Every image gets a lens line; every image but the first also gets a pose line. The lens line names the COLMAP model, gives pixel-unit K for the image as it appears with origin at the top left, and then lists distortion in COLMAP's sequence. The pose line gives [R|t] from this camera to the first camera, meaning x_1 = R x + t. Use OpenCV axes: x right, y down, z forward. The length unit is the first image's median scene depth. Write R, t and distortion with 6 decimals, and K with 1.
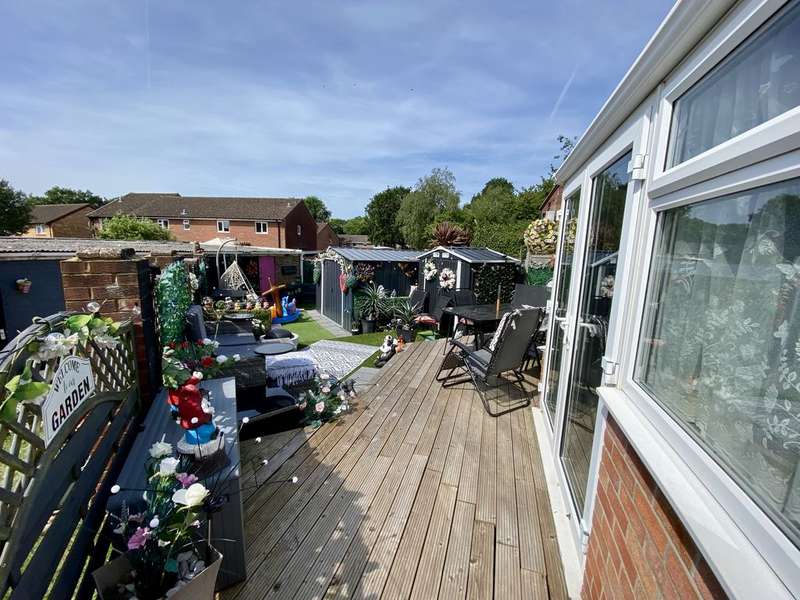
lens RADIAL K [[337.7, 0, 401.5], [0, 337.7, 308.1], [0, 0, 1]] dist [0.058573, -0.023103]
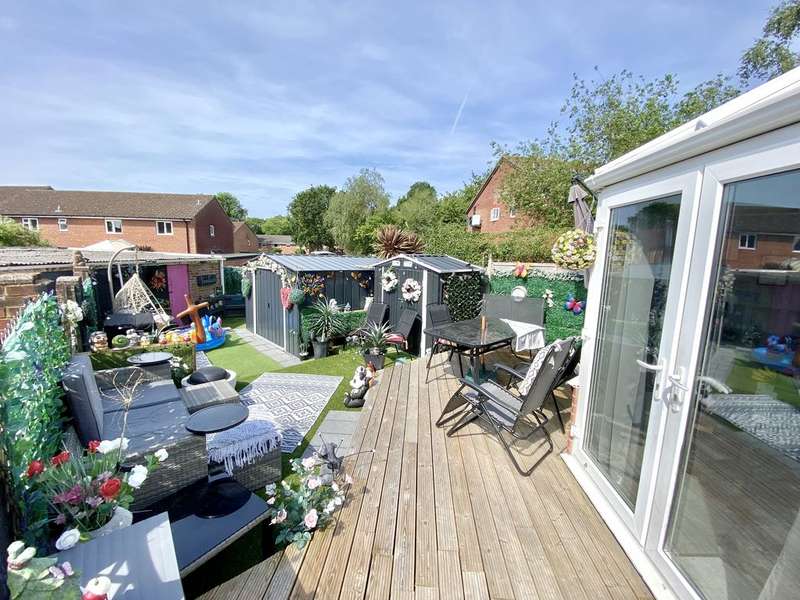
lens RADIAL K [[327.3, 0, 399.0], [0, 327.3, 302.2], [0, 0, 1]] dist [0.020903, -0.020554]
pose [[0.971840, -0.040944, 0.232059, -0.089192], [0.043248, 0.999053, -0.004848, -0.047310], [-0.231641, 0.014747, 0.972690, 0.151782]]
